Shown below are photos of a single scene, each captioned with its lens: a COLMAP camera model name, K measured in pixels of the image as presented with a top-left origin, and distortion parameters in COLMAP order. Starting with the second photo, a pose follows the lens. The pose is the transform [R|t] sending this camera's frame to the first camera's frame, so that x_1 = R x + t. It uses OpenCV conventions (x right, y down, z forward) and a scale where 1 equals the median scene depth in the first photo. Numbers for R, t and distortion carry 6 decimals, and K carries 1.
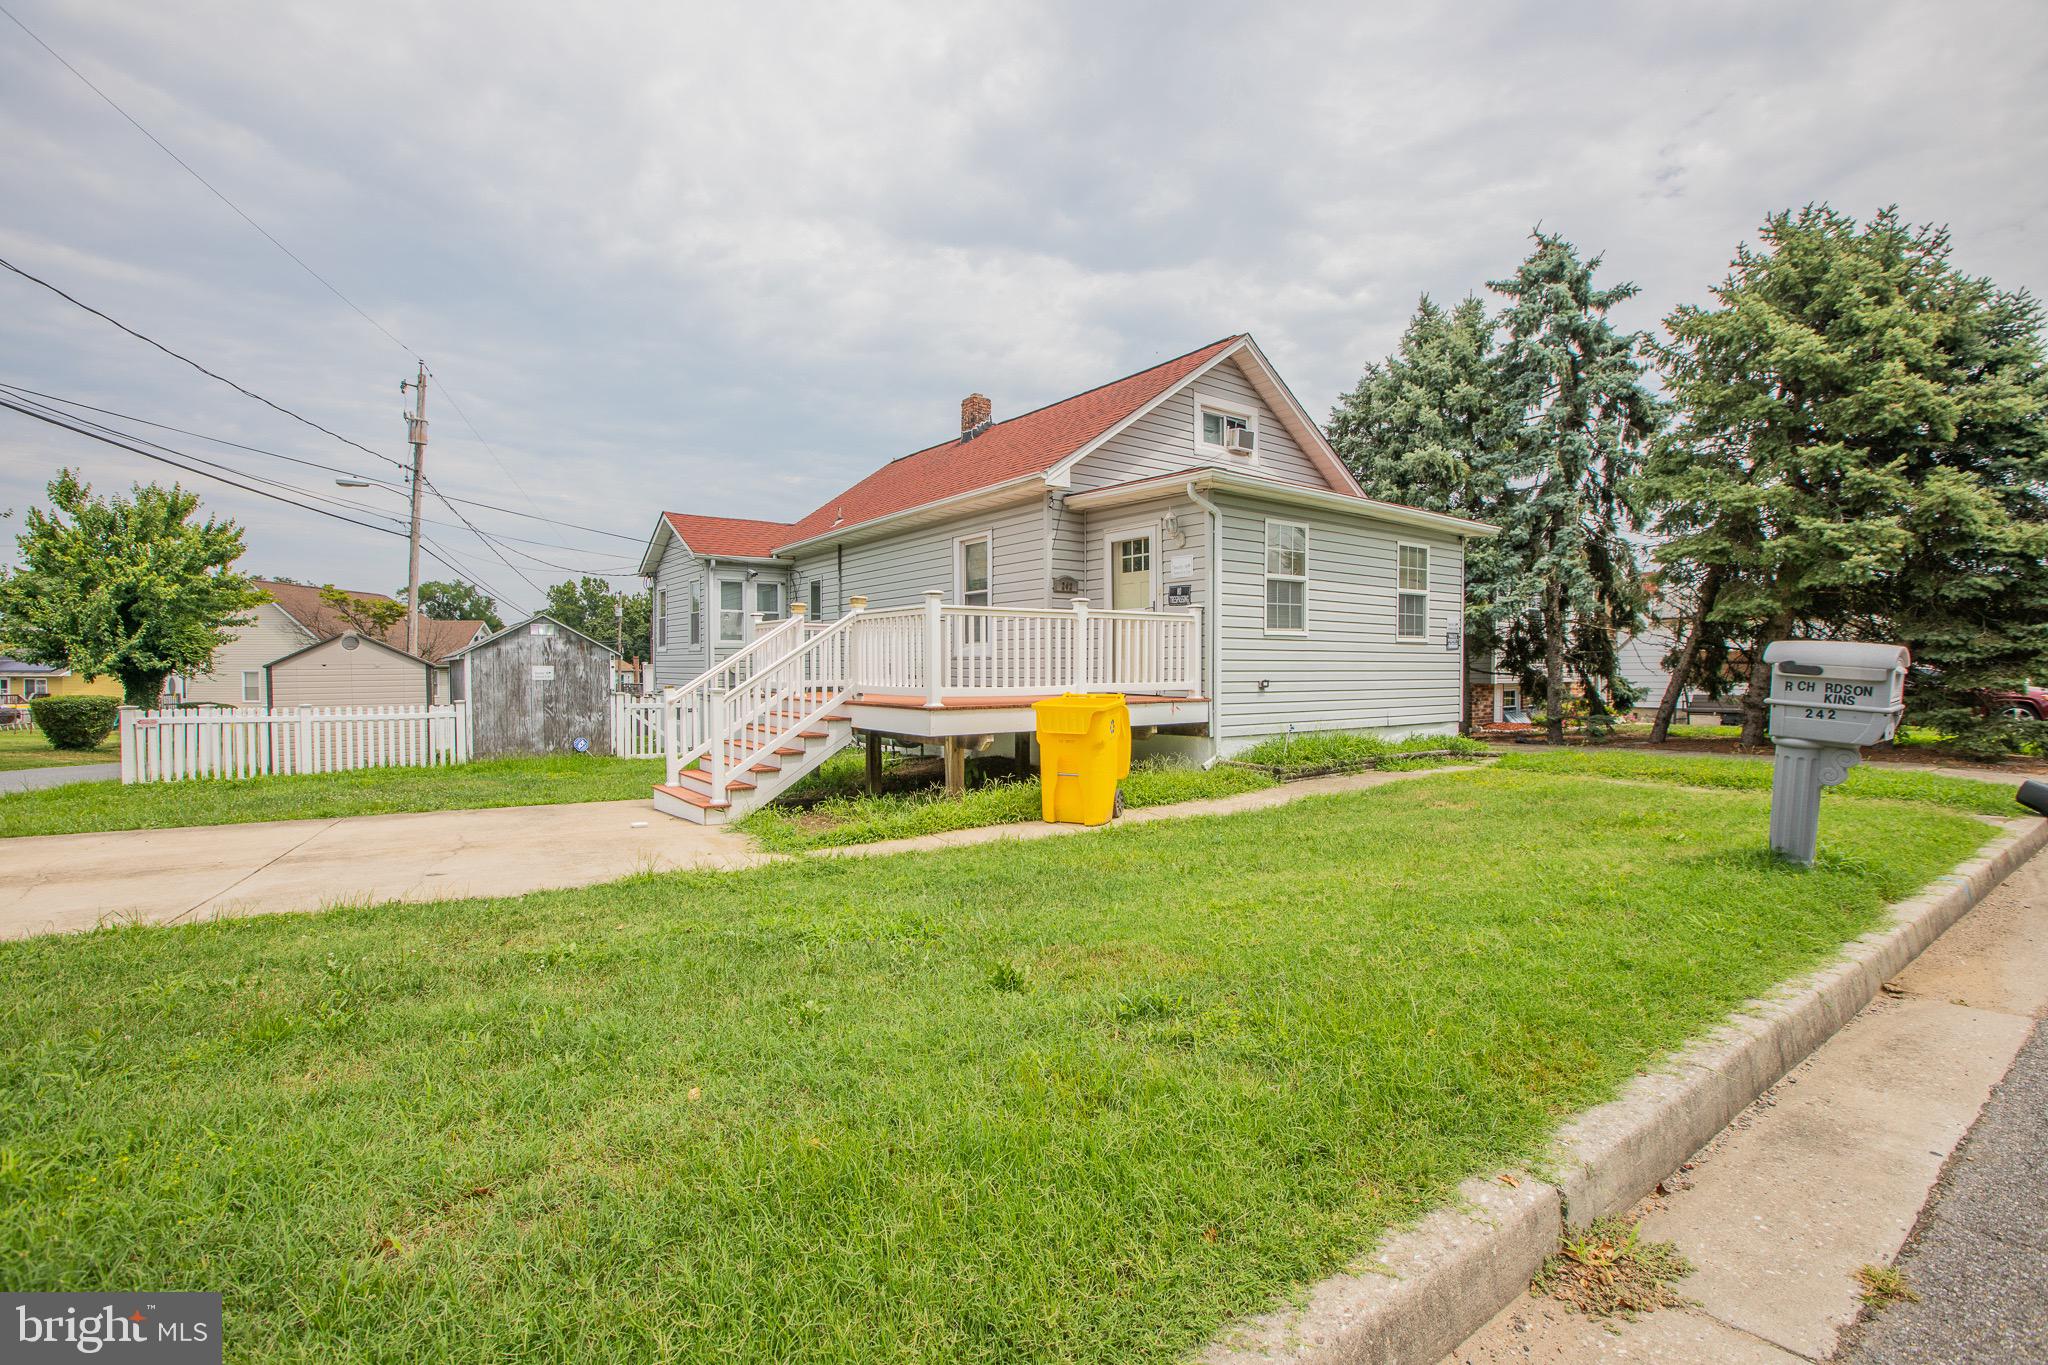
lens RADIAL K [[992.6, 0, 1021.1], [0, 992.6, 700.1], [0, 0, 1]] dist [-0.063967, 0.028655]
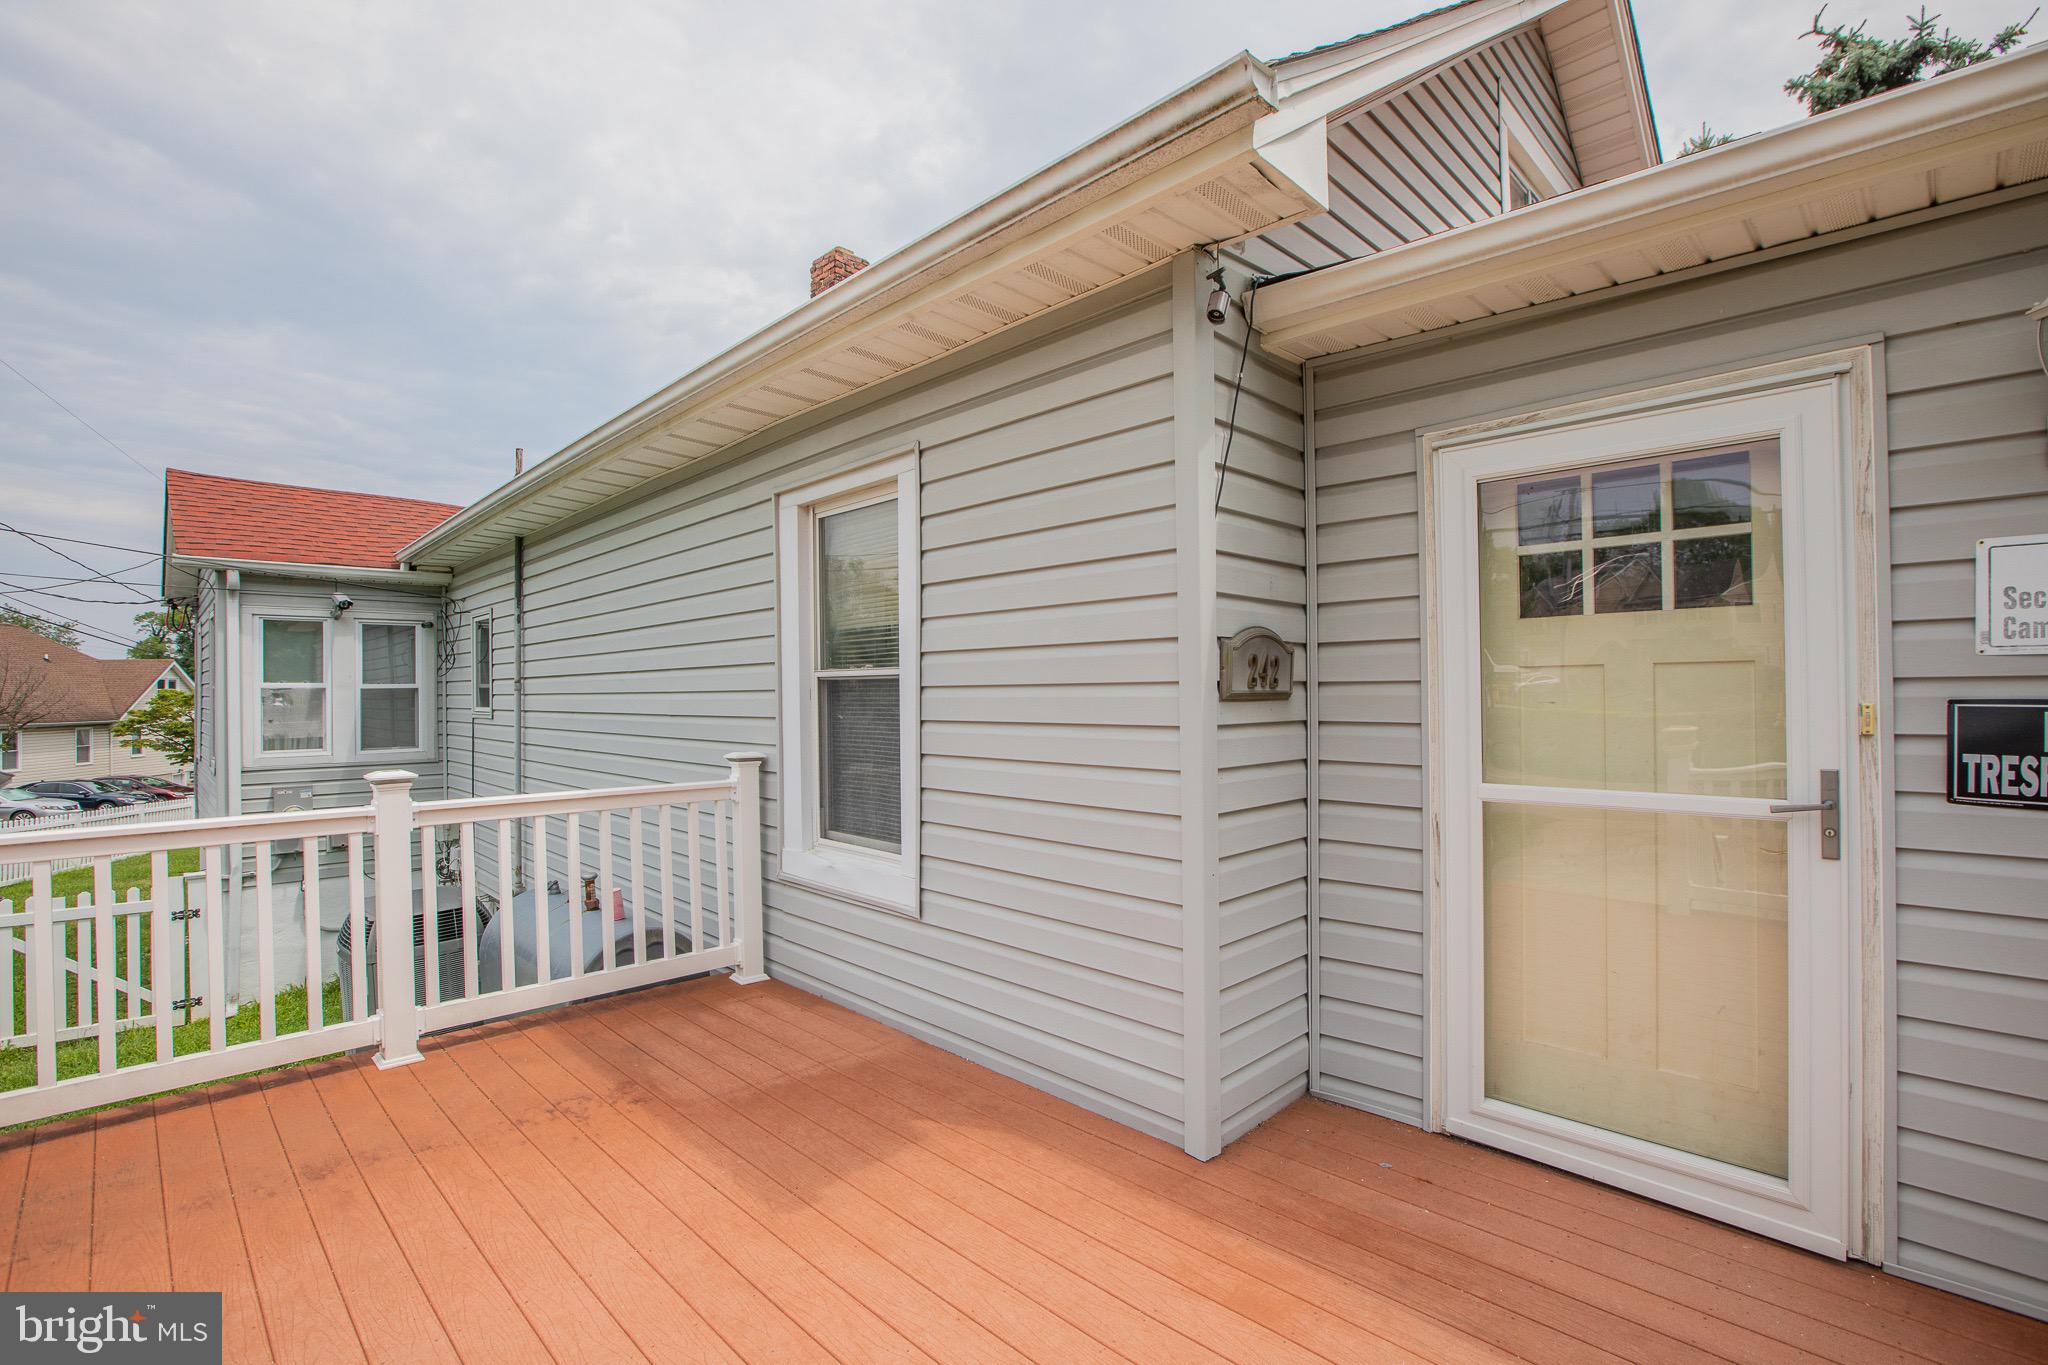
lens RADIAL K [[992.6, 0, 1021.1], [0, 992.6, 700.1], [0, 0, 1]] dist [-0.063967, 0.028655]
pose [[0.988845, -0.006731, 0.148797, -0.041847], [0.011041, 0.999542, -0.028161, -0.094754], [-0.148539, 0.029490, 0.988467, 0.721641]]
